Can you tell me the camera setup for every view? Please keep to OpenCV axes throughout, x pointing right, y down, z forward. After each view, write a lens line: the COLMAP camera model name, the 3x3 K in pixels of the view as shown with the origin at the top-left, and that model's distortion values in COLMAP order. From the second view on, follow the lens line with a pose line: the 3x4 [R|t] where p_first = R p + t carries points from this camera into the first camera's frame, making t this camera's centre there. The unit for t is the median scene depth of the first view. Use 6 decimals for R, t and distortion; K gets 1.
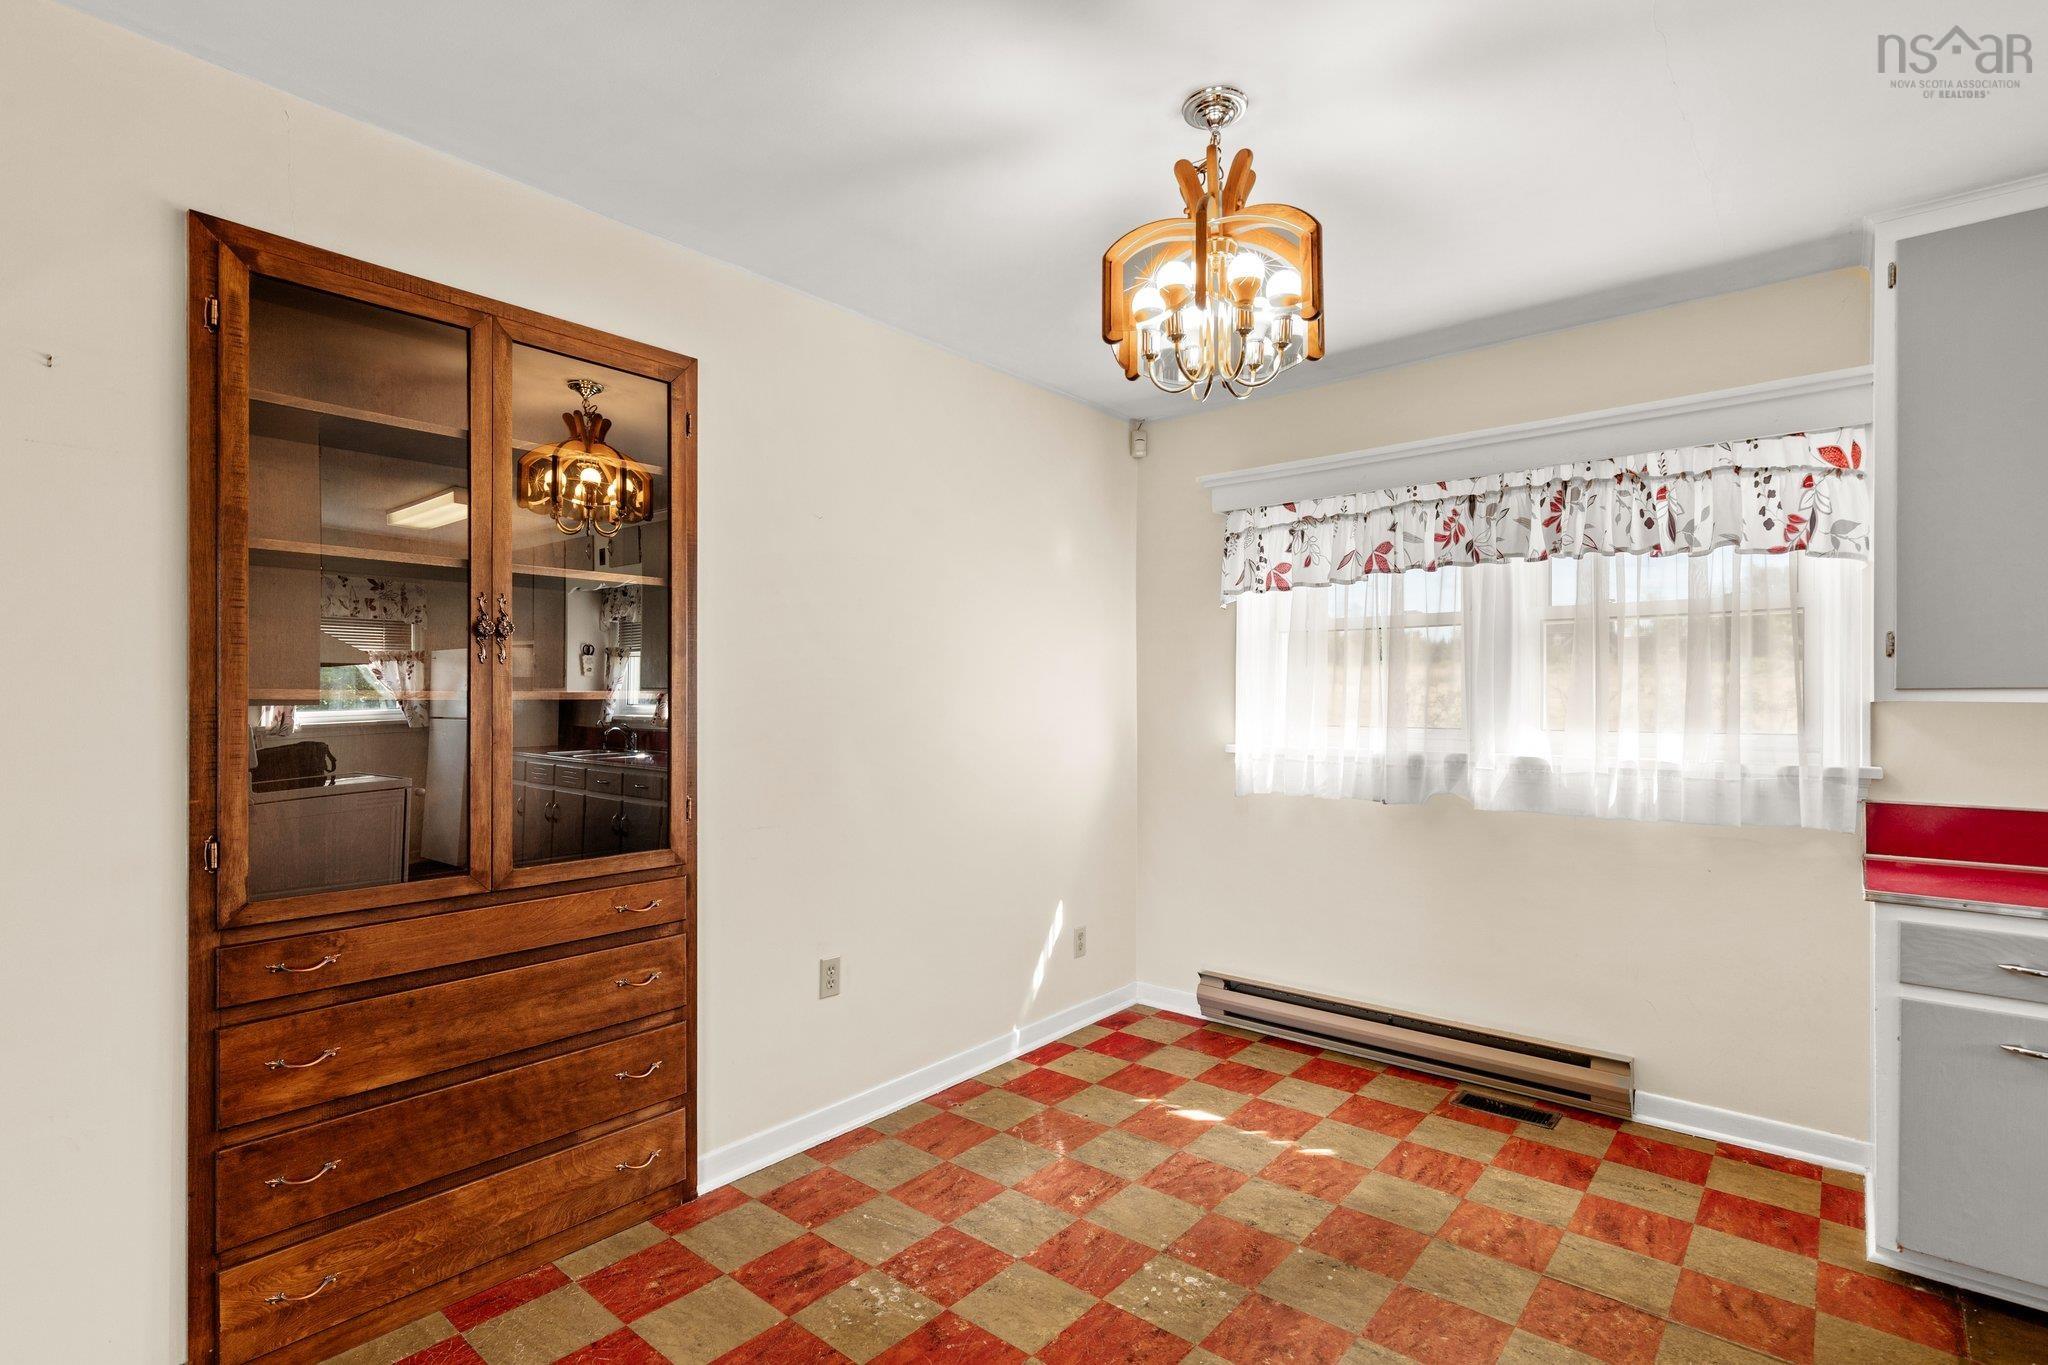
lens RADIAL K [[984.1, 0, 920.9], [0, 984.1, 687.8], [0, 0, 1]] dist [0.002756, 0.000587]
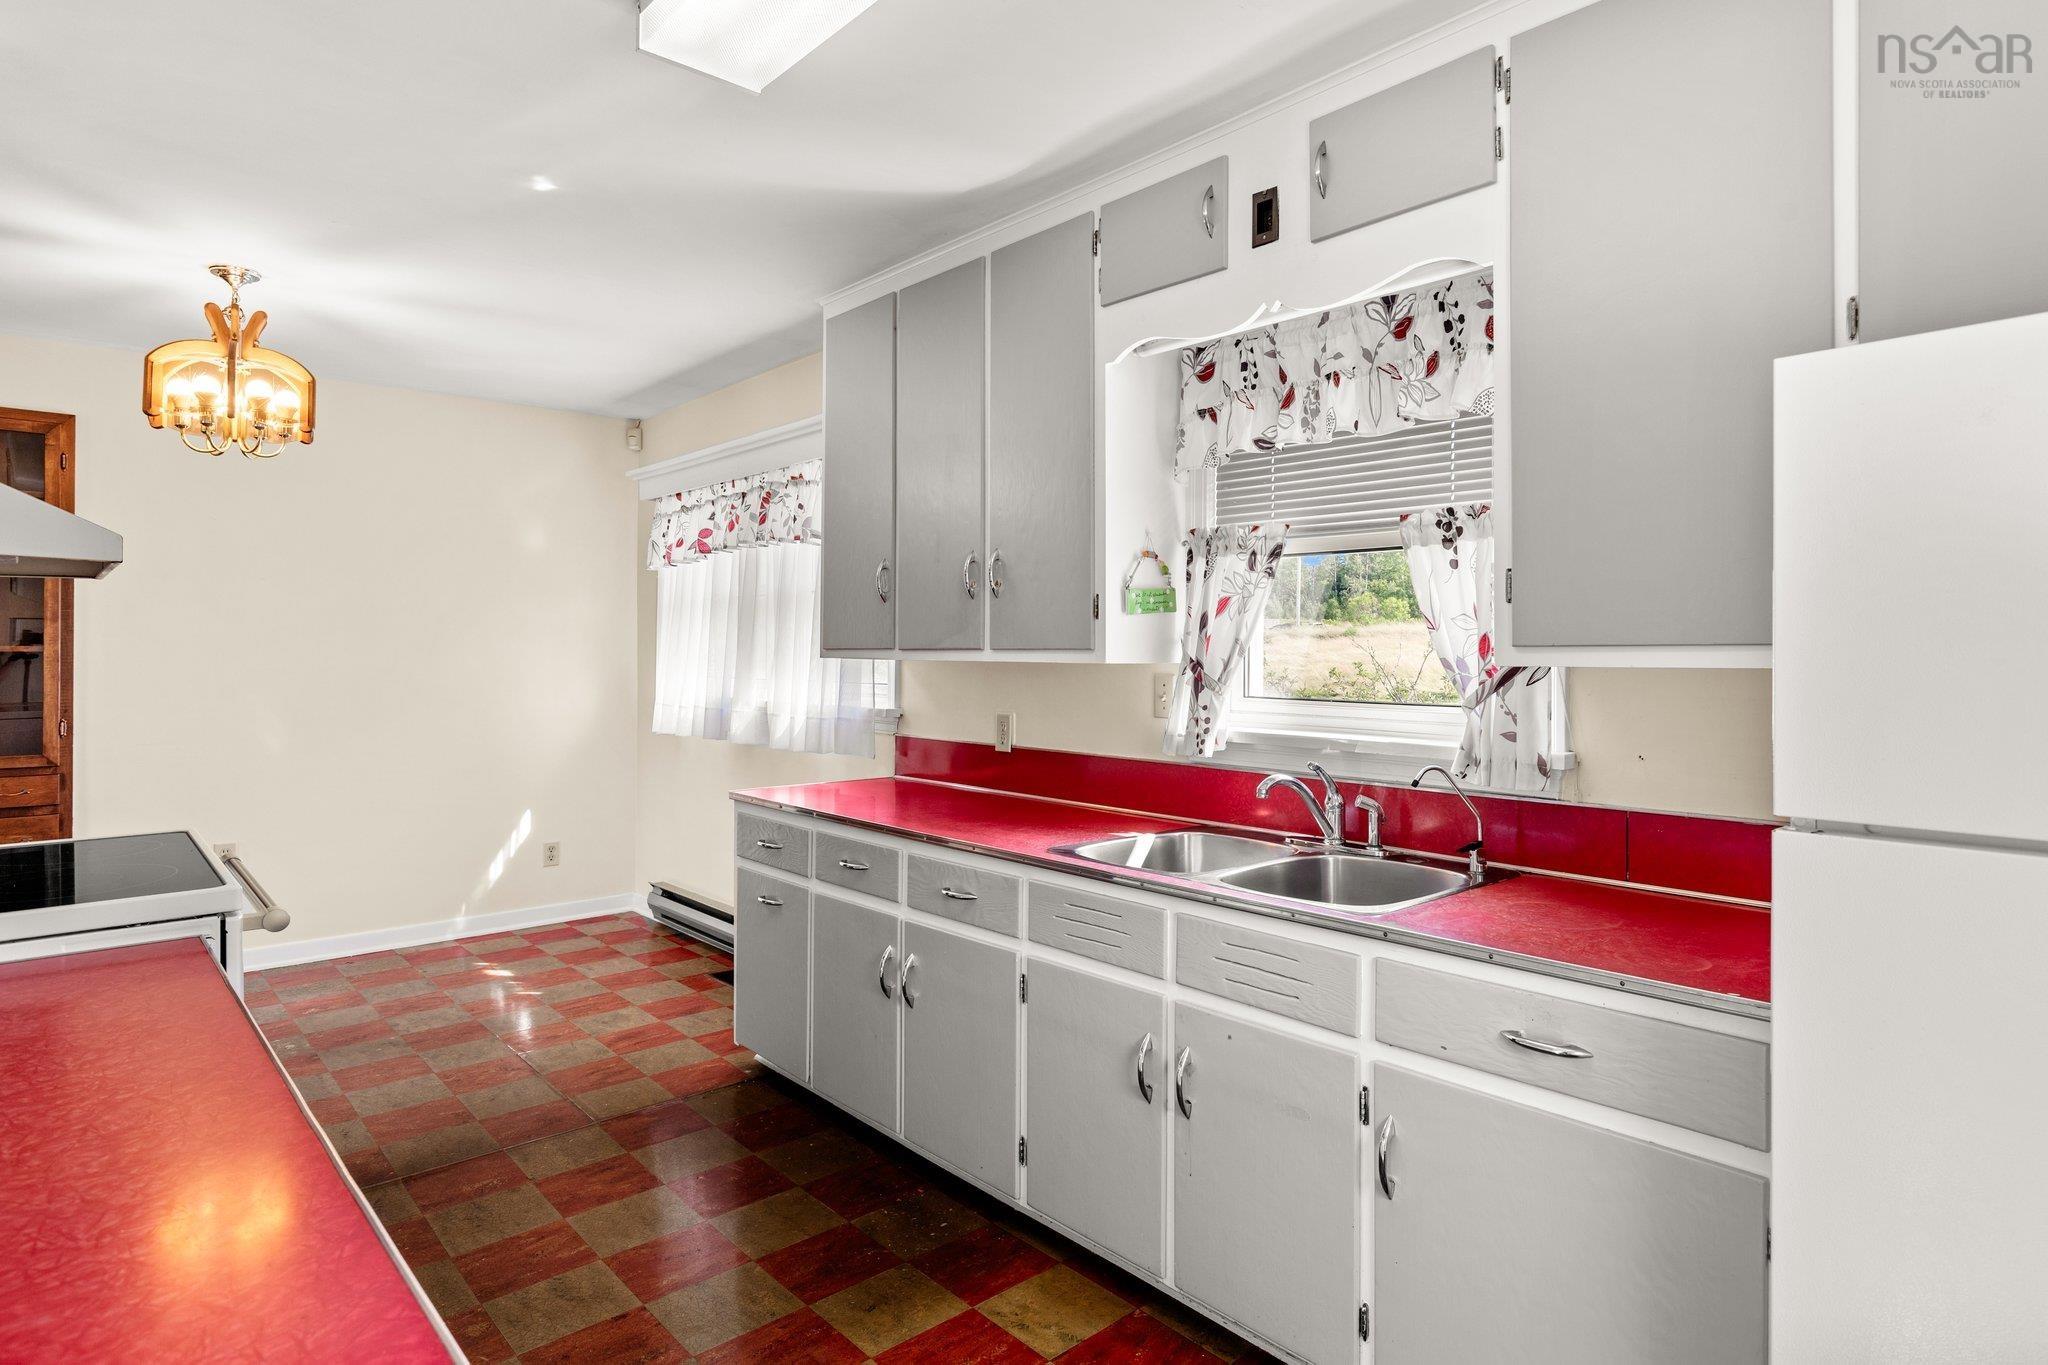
lens RADIAL K [[1122.9, 0, 956.9], [0, 1122.9, 633.0], [0, 0, 1]] dist [0.016062, -0.001072]
pose [[0.992009, 0.003892, -0.126108, 1.264545], [-0.004664, 0.999972, -0.005824, -0.012550], [0.126082, 0.006366, 0.991999, -0.480944]]
